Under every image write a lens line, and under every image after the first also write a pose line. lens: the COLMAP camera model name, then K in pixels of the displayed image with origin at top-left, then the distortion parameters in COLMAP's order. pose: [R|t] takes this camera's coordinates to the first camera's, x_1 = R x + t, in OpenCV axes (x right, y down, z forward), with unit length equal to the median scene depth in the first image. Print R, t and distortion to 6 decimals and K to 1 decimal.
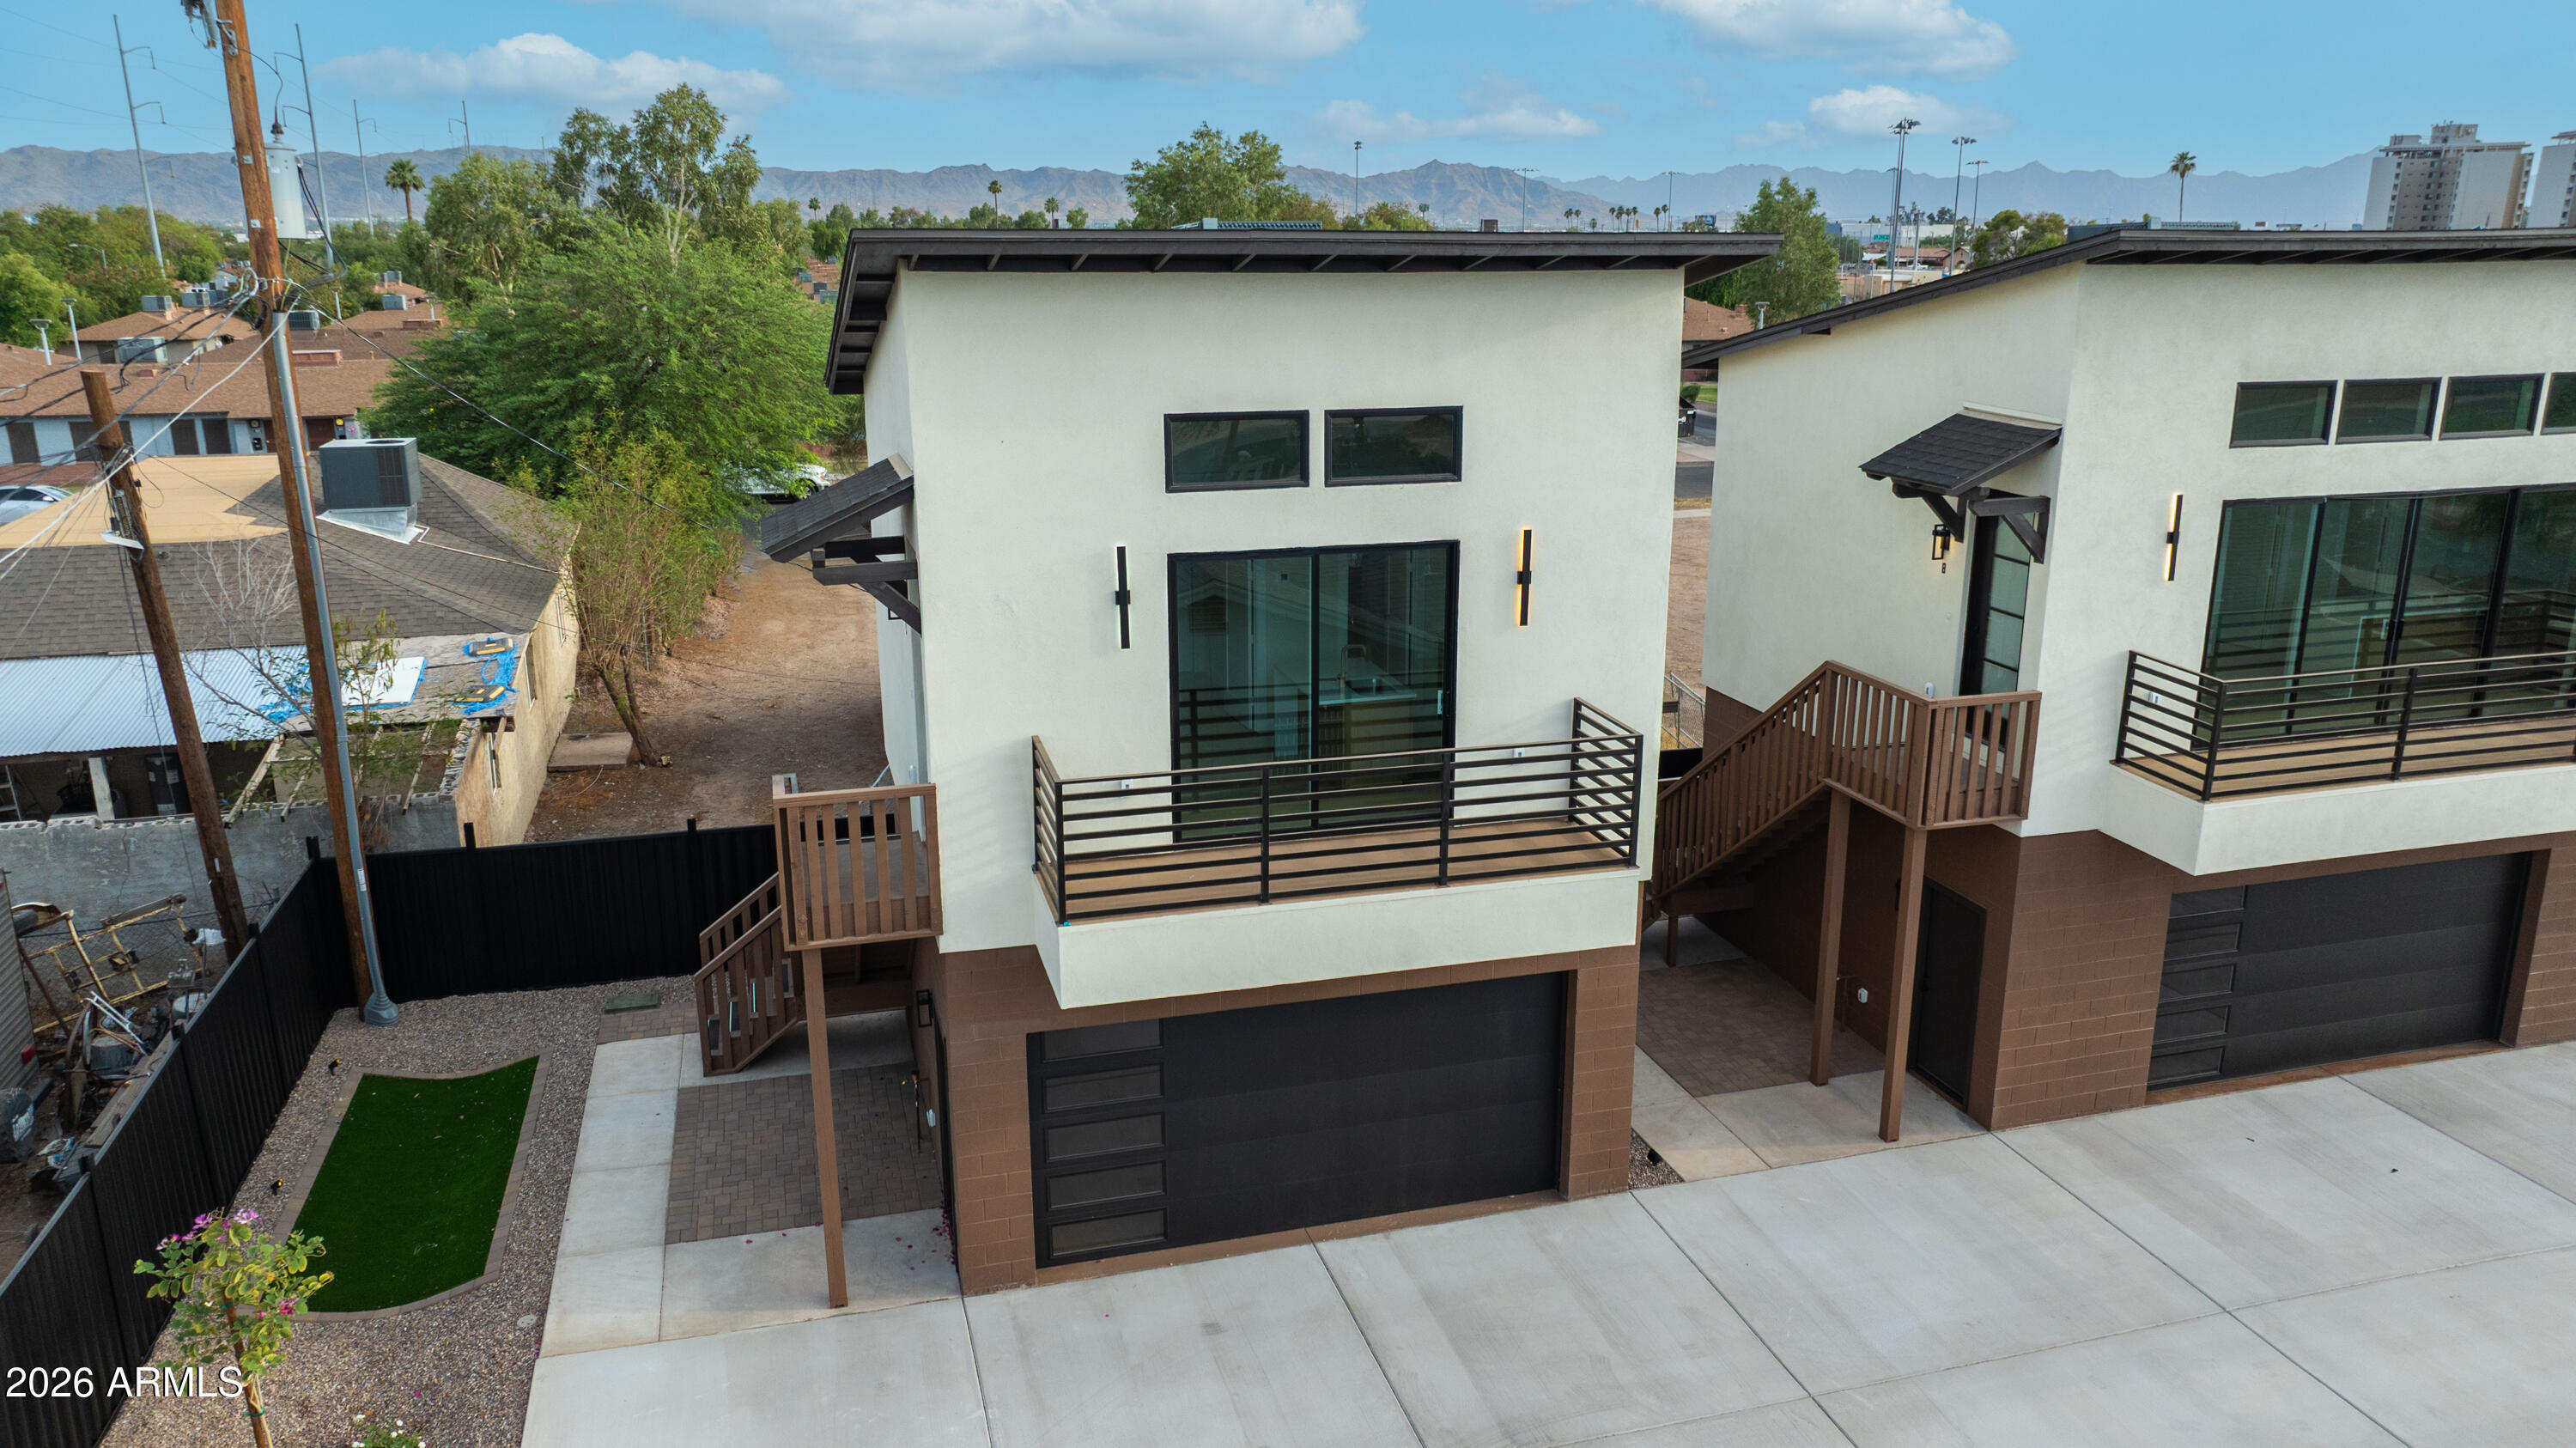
lens RADIAL K [[1902.5, 0, 1168.1], [0, 1902.5, 703.1], [0, 0, 1]] dist [-0.027816, 0.026257]
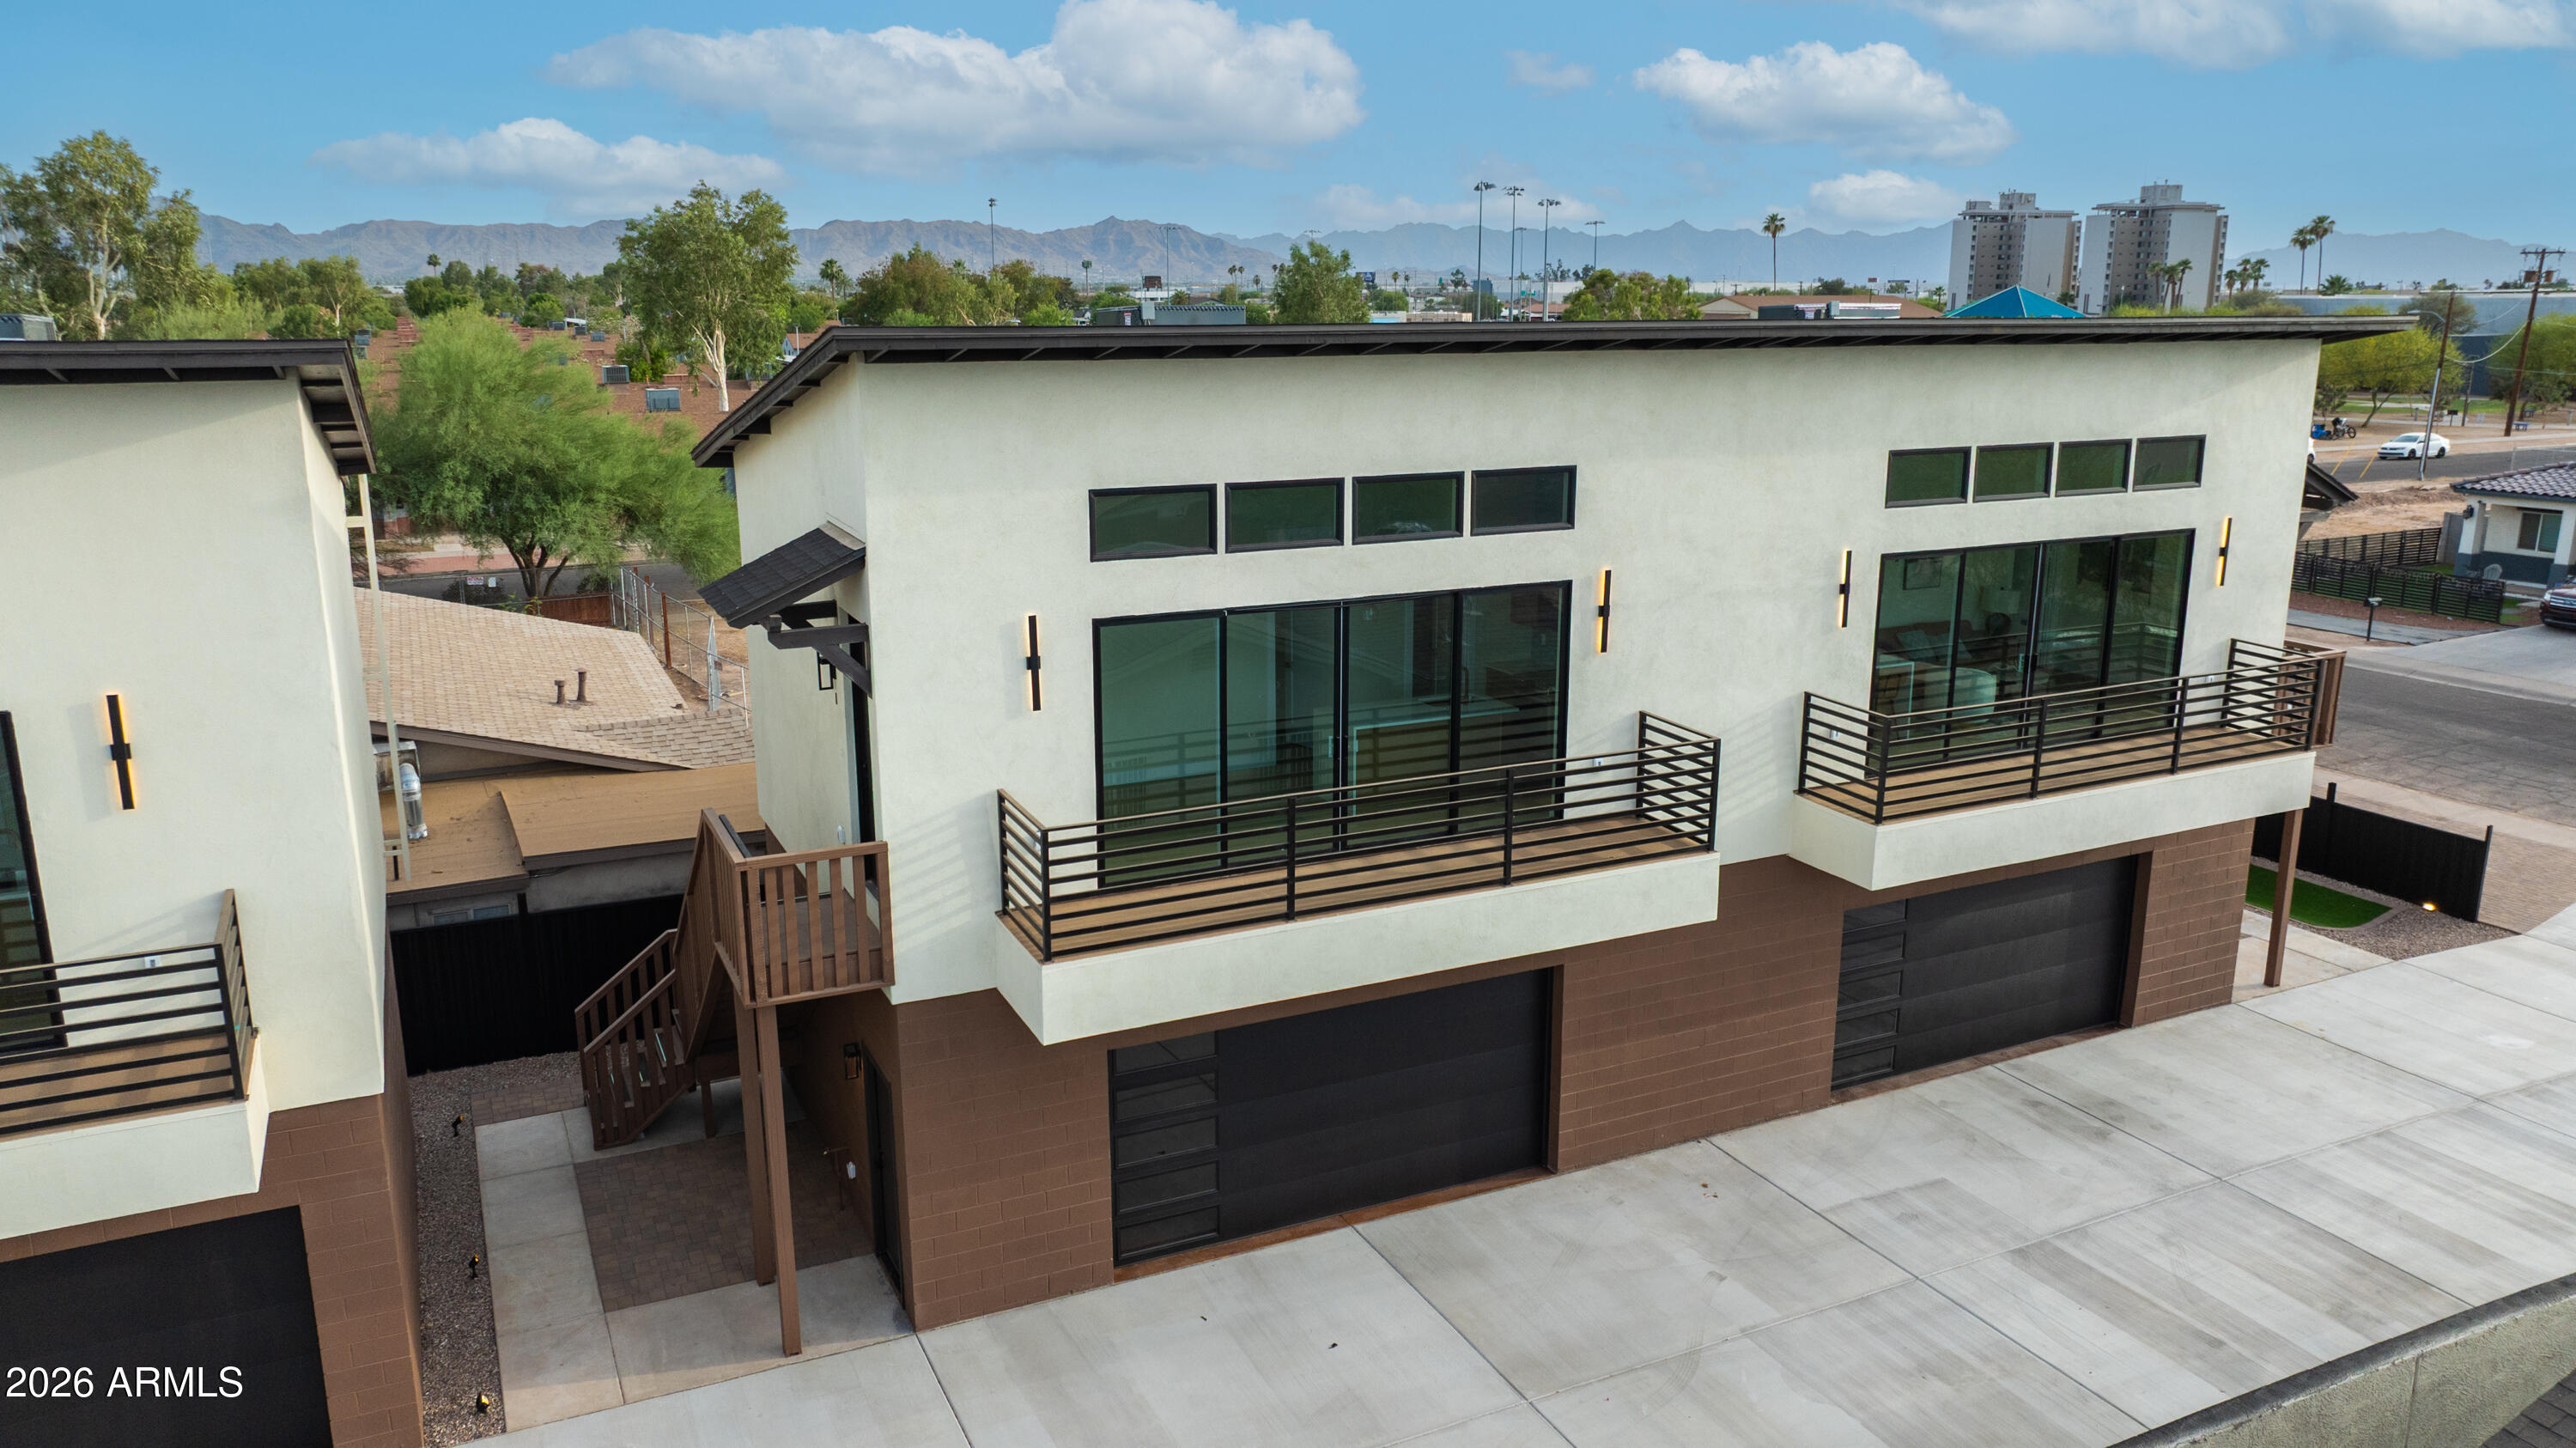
lens RADIAL K [[1902.5, 0, 1273.2], [0, 1902.5, 721.6], [0, 0, 1]] dist [-0.027816, 0.026257]
pose [[0.986049, -0.035847, 0.162552, 0.438631], [0.038688, 0.999148, -0.014339, -0.037420], [-0.161900, 0.020428, 0.986596, 0.086032]]
